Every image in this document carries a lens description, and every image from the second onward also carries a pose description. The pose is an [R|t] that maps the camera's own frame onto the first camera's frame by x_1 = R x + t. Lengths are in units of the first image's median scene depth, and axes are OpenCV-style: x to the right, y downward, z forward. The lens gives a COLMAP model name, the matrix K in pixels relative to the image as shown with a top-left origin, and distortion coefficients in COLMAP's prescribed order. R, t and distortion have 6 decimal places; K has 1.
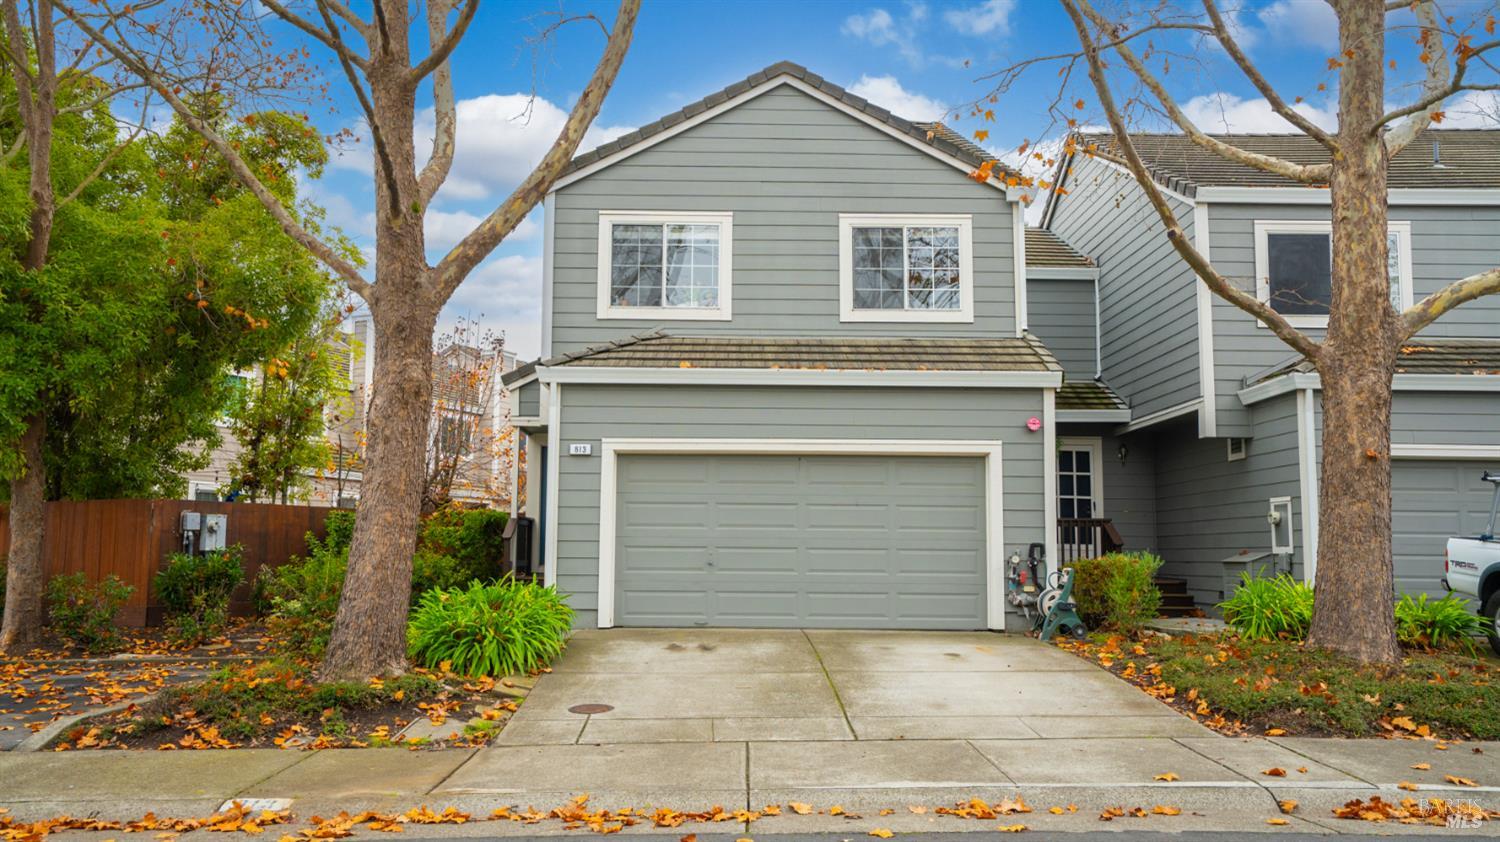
lens RADIAL K [[1302.0, 0, 748.1], [0, 1302.0, 416.6], [0, 0, 1]] dist [0.047820, 0.004010]
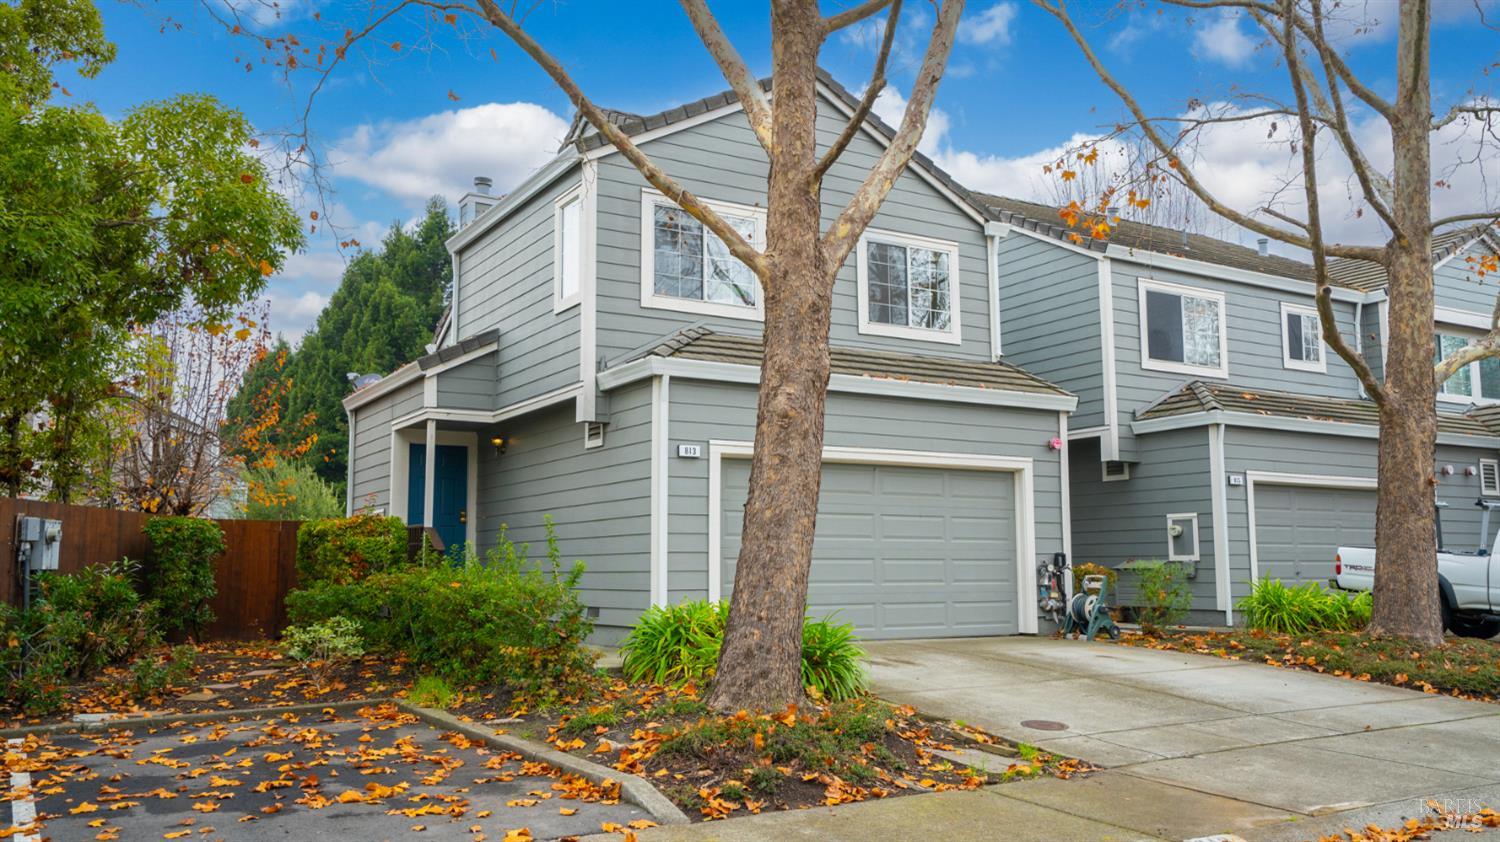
lens RADIAL K [[1302.0, 0, 748.1], [0, 1302.0, 416.6], [0, 0, 1]] dist [0.047820, 0.004010]
pose [[0.842700, 0.051811, 0.535885, -0.584448], [-0.046003, 0.998648, -0.024211, 0.021367], [-0.536415, -0.004250, 0.843944, 0.216481]]
